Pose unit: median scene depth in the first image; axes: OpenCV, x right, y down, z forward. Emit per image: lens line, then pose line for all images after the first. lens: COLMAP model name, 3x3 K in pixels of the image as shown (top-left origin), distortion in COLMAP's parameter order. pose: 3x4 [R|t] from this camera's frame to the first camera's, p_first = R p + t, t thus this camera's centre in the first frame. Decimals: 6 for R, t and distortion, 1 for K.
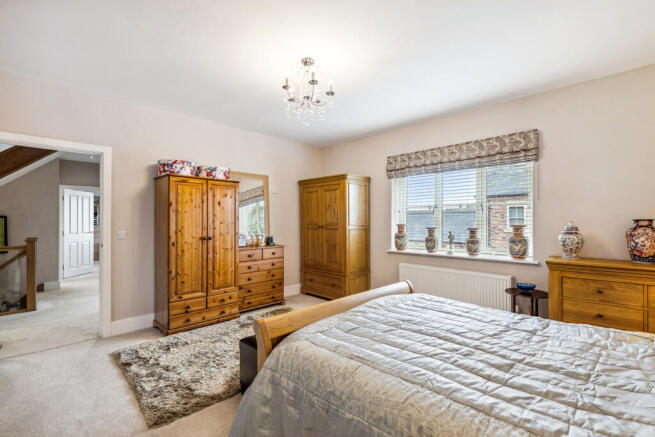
lens RADIAL K [[308.7, 0, 333.6], [0, 308.7, 218.0], [0, 0, 1]] dist [0.005686, 0.000406]
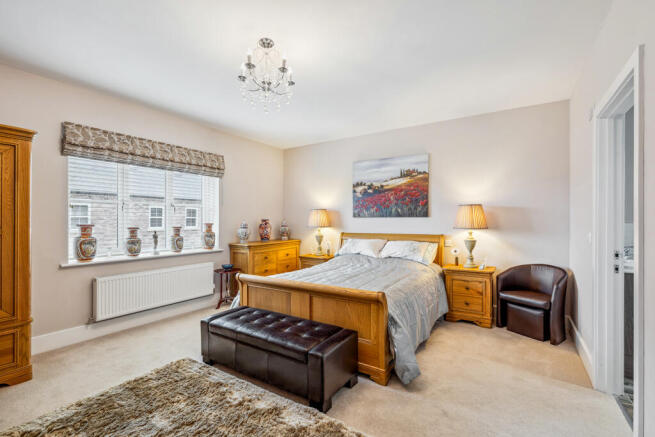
lens RADIAL K [[308.7, 0, 328.4], [0, 308.7, 220.4], [0, 0, 1]] dist [0.005686, 0.000406]
pose [[-0.241240, 0.003786, 0.970458, -0.647800], [-0.009651, 0.999934, -0.006300, 0.011228], [-0.970417, -0.010886, -0.241188, 0.669929]]
